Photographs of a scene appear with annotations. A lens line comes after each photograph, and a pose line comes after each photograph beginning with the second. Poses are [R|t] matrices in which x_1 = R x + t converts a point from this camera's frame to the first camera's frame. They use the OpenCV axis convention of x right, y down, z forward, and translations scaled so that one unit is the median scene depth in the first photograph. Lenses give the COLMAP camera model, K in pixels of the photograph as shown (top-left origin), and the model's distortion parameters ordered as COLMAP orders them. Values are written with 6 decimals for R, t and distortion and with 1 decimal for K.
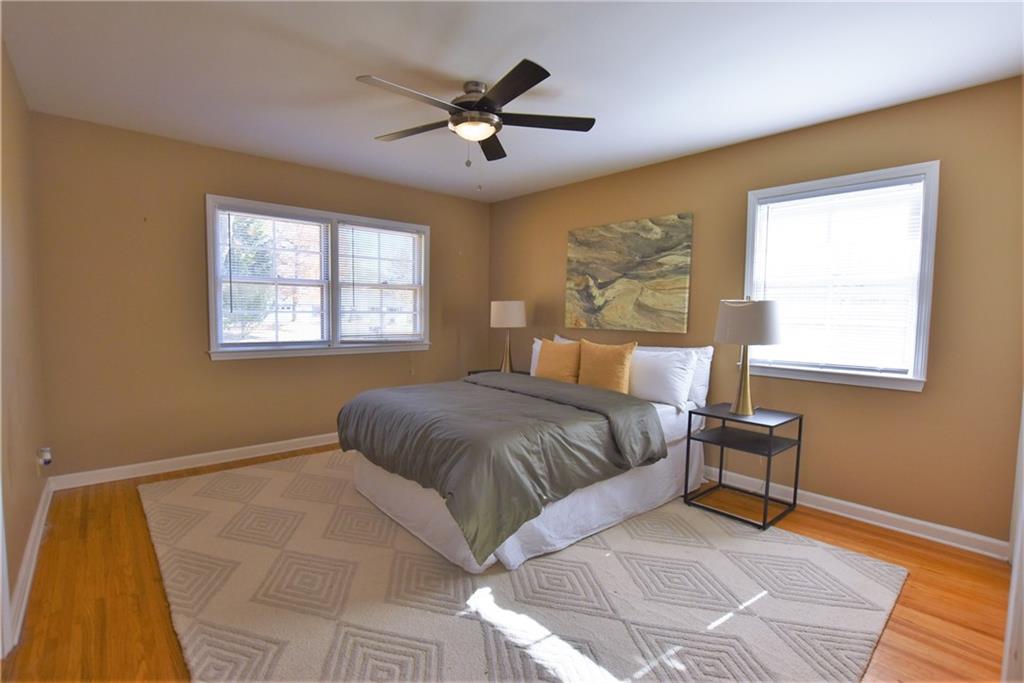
lens RADIAL K [[452.1, 0, 508.7], [0, 452.1, 342.3], [0, 0, 1]] dist [-0.033059, 0.003874]
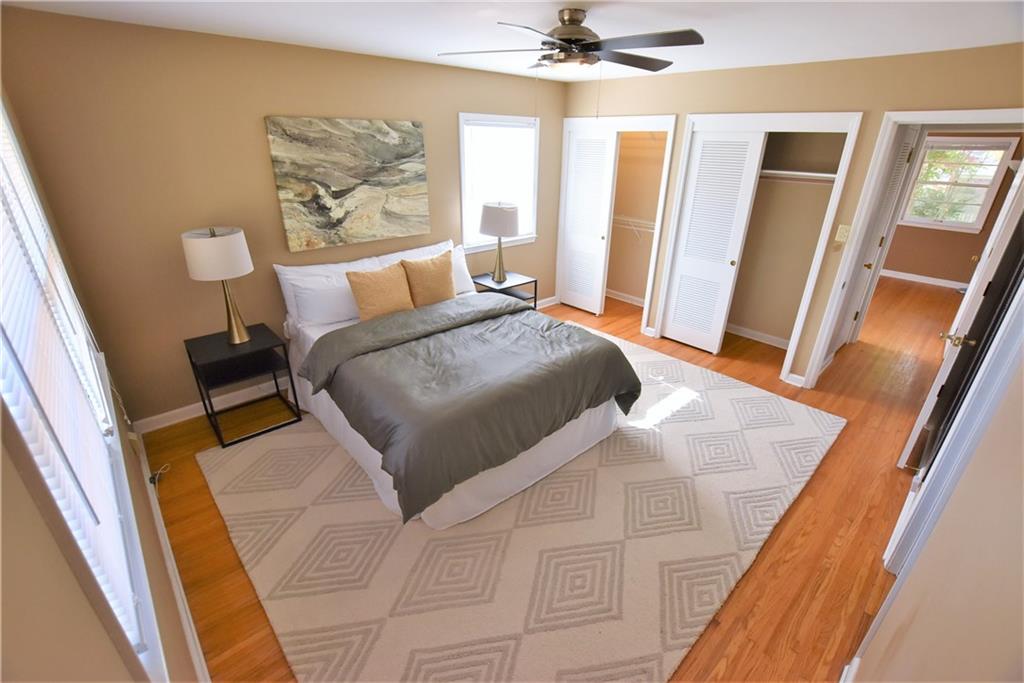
lens RADIAL K [[452.1, 0, 508.7], [0, 452.1, 342.3], [0, 0, 1]] dist [-0.033059, 0.003874]
pose [[0.007358, -0.395880, 0.918273, -0.721787], [0.081158, 0.915505, 0.394036, -0.186315], [-0.996674, 0.071626, 0.038865, 0.692355]]
